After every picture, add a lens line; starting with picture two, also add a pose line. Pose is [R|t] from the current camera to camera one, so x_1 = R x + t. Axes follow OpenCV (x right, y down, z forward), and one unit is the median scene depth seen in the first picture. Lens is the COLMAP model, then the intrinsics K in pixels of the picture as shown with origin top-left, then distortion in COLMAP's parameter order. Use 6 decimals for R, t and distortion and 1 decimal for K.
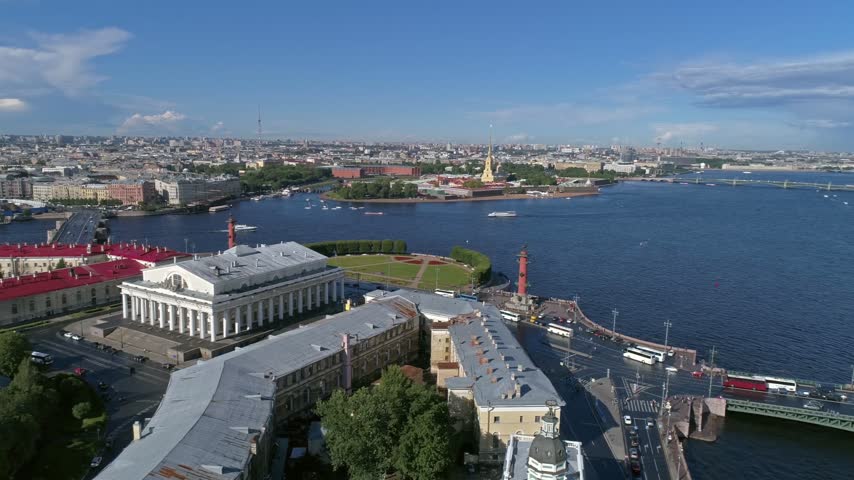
lens RADIAL K [[598.4, 0, 427.0], [0, 598.4, 240.0], [0, 0, 1]] dist [0.000829, -0.000312]
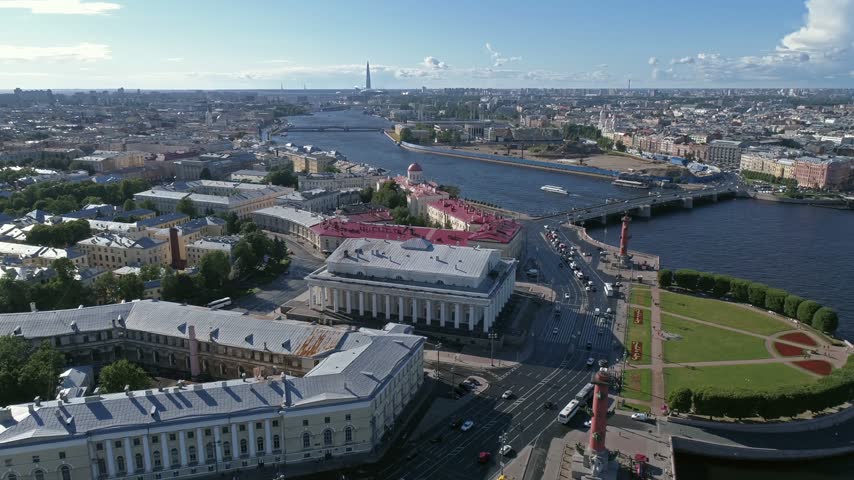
lens RADIAL K [[598.4, 0, 427.0], [0, 598.4, 240.0], [0, 0, 1]] dist [0.000829, -0.000312]
pose [[0.202436, 0.219860, -0.954296, 0.715910], [-0.154478, 0.969441, 0.190580, -0.200849], [0.967035, 0.108838, 0.230213, 0.862276]]
